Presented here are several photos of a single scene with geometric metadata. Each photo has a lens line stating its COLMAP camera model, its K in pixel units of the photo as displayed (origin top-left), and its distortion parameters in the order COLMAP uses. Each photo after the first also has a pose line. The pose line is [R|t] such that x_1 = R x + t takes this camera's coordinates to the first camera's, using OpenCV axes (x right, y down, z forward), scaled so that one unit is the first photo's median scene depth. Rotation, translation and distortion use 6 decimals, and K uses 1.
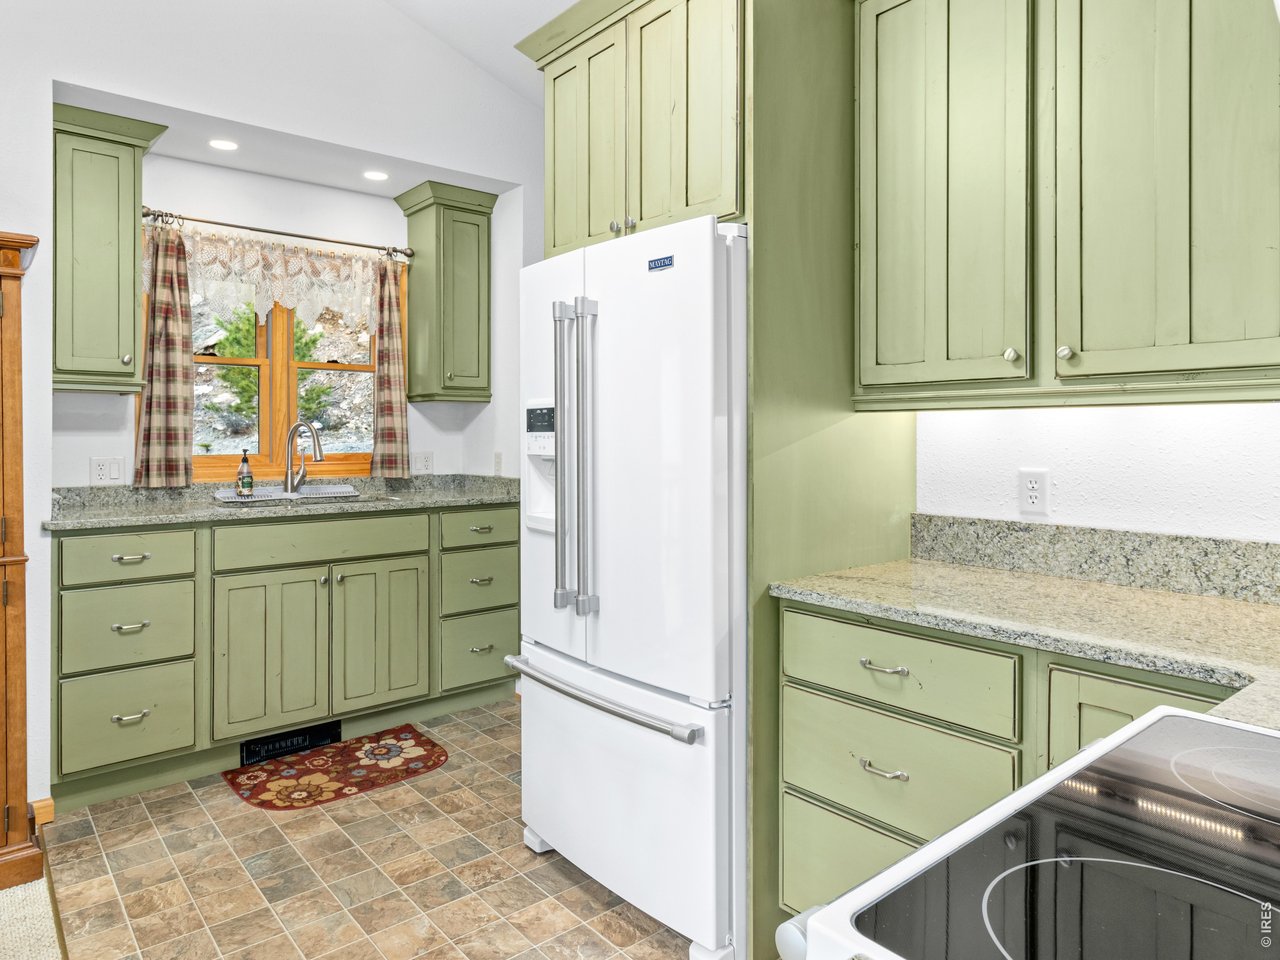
lens RADIAL K [[863.7, 0, 640.2], [0, 863.7, 429.4], [0, 0, 1]] dist [-0.005718, -0.001575]
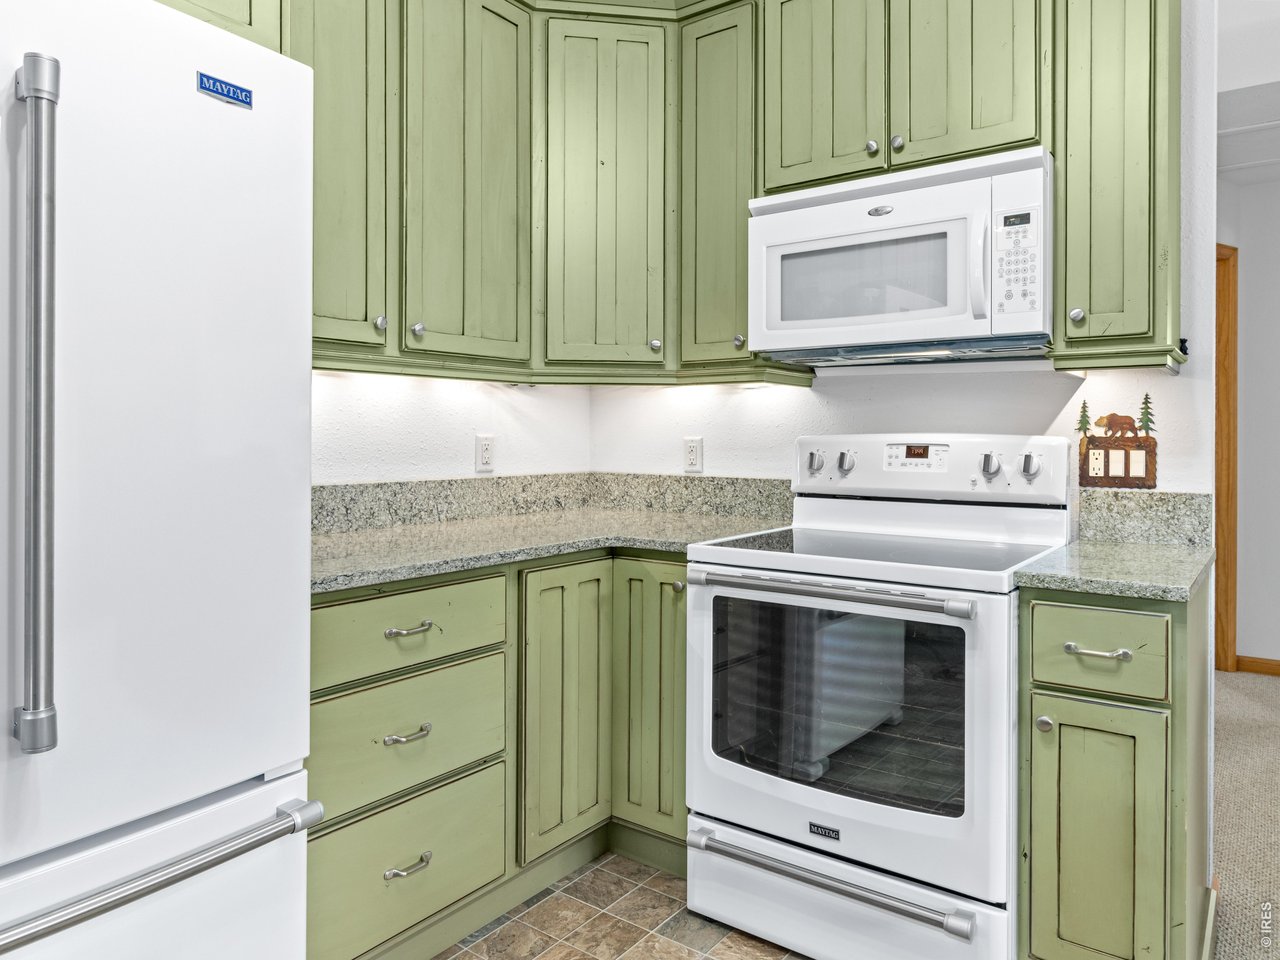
lens RADIAL K [[863.7, 0, 640.2], [0, 863.7, 429.4], [0, 0, 1]] dist [-0.005718, -0.001575]
pose [[-0.254700, 0.009555, 0.966973, -0.677530], [-0.001720, 0.999945, -0.010334, 0.055602], [-0.967019, -0.004295, -0.254669, 0.929139]]
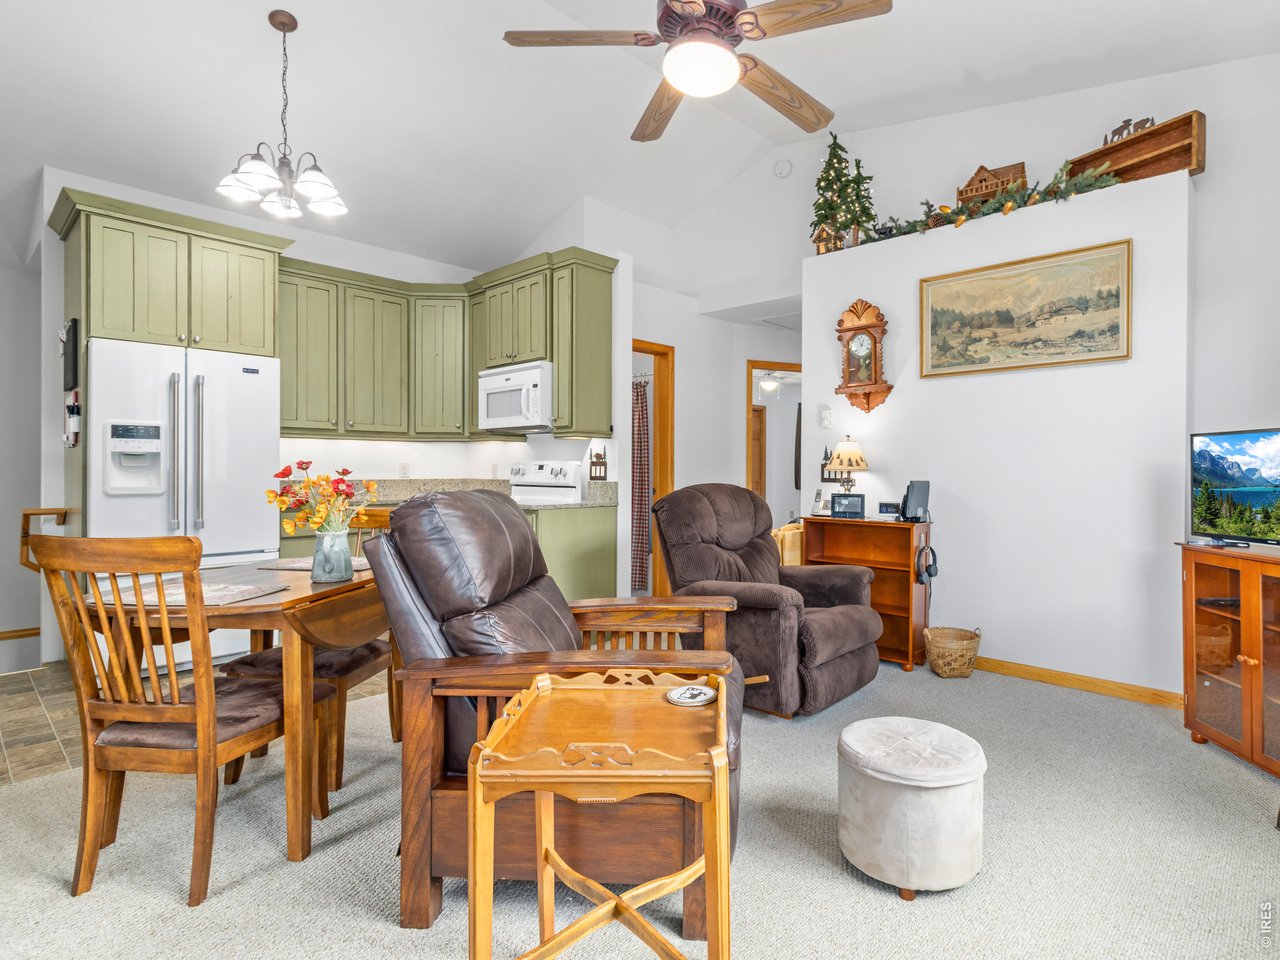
lens RADIAL K [[676.1, 0, 680.5], [0, 676.1, 458.0], [0, 0, 1]] dist [-0.002433, 0.000026]
pose [[-0.160310, 0.019901, 0.986866, -2.131474], [-0.002030, 0.999788, -0.020491, 0.088750], [-0.987065, -0.005288, -0.160236, 0.137247]]
